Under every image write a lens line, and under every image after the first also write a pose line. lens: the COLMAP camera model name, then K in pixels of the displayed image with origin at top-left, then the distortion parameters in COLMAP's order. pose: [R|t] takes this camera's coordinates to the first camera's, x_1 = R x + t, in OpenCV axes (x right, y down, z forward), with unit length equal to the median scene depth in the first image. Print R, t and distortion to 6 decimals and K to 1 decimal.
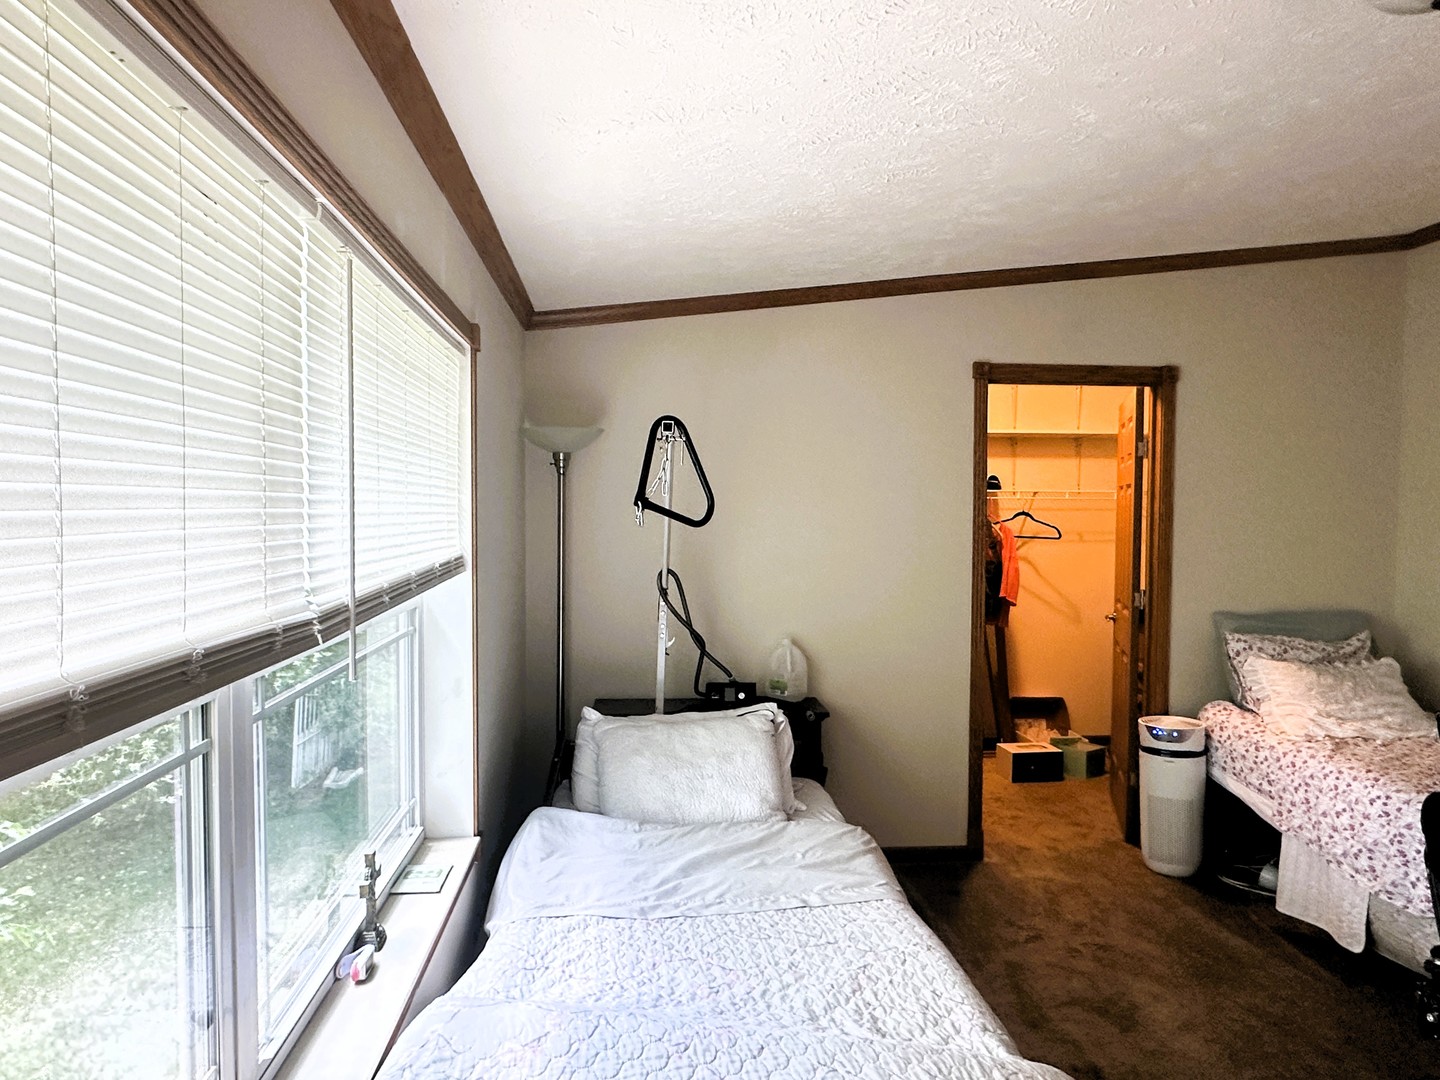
lens RADIAL K [[903.8, 0, 723.9], [0, 903.8, 534.6], [0, 0, 1]] dist [0.021938, -0.000109]
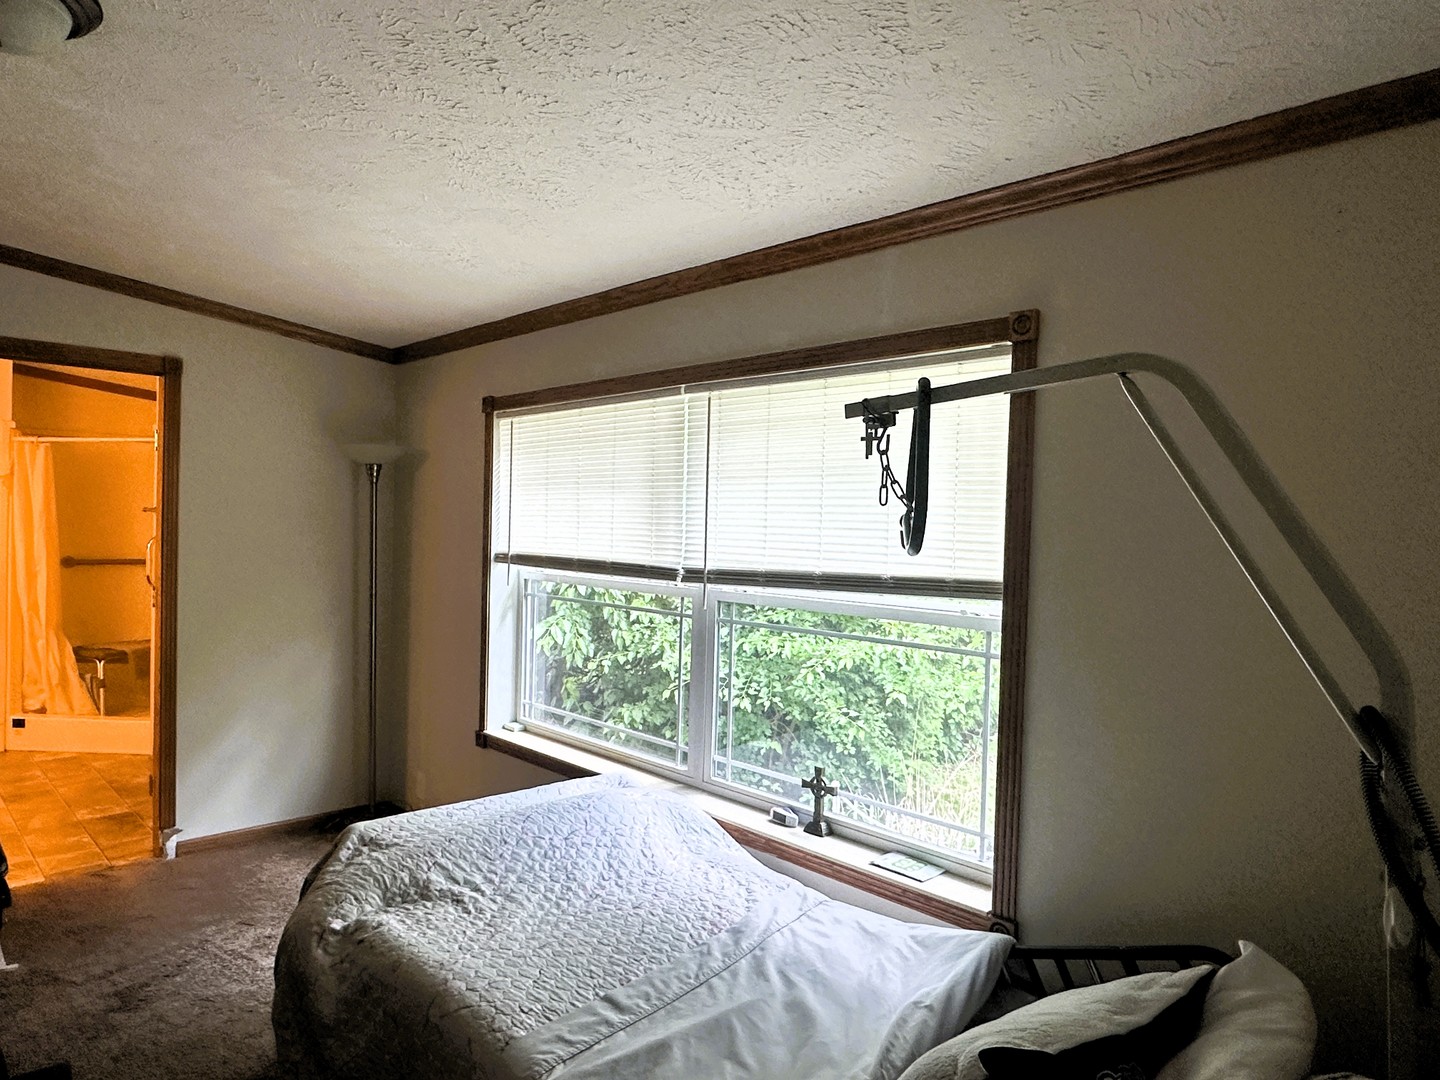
lens RADIAL K [[909.3, 0, 709.5], [0, 909.3, 546.8], [0, 0, 1]] dist [-0.001018, -0.000688]
pose [[-0.780560, -0.004476, -0.625064, 0.660392], [-0.050638, 0.997141, 0.056095, -0.066834], [0.623026, 0.075437, -0.778555, 2.049393]]
